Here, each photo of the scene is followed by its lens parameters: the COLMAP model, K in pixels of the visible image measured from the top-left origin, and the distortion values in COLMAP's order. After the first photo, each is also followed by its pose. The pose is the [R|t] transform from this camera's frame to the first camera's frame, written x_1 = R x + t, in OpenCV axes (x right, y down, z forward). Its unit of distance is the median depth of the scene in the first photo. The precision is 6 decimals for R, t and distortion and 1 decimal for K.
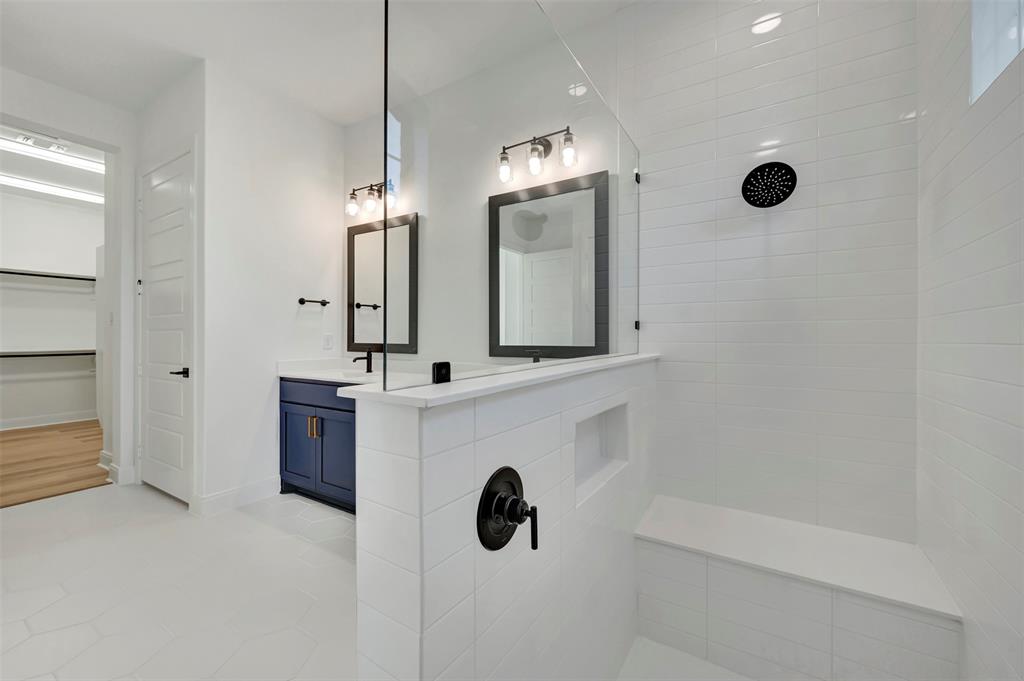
lens RADIAL K [[405.8, 0, 515.7], [0, 405.8, 338.1], [0, 0, 1]] dist [-0.000140, -0.000096]
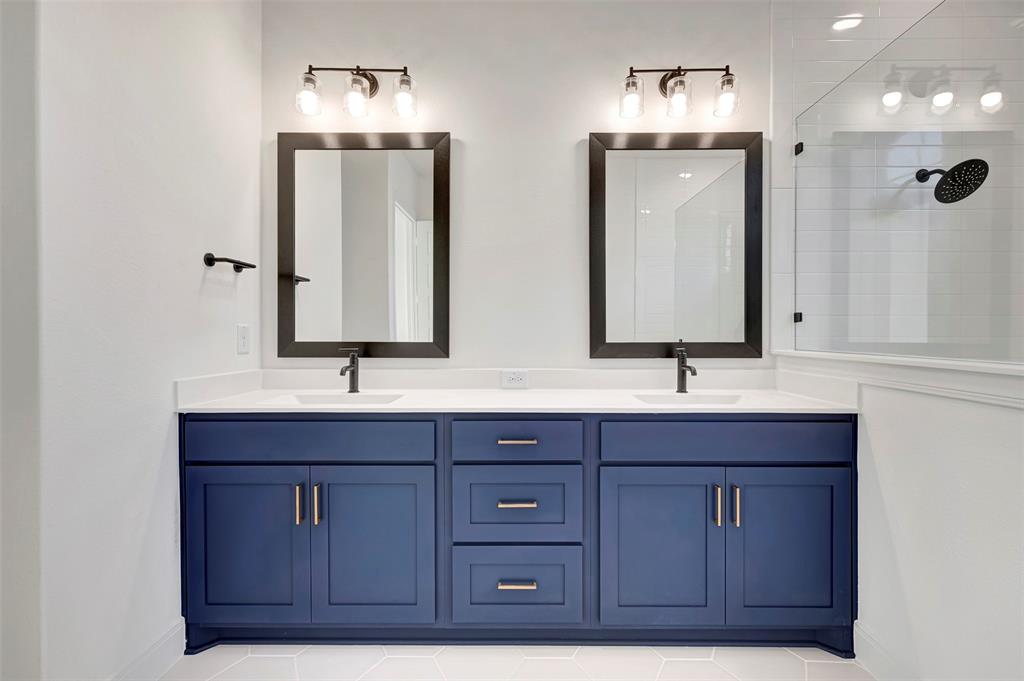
lens RADIAL K [[465.8, 0, 515.9], [0, 465.8, 341.7], [0, 0, 1]] dist [-0.001337, -0.000215]
pose [[0.850171, -0.012747, 0.526353, -0.520637], [0.002331, 0.999788, 0.020448, -0.000515], [-0.526502, -0.016157, 0.850020, 0.317951]]
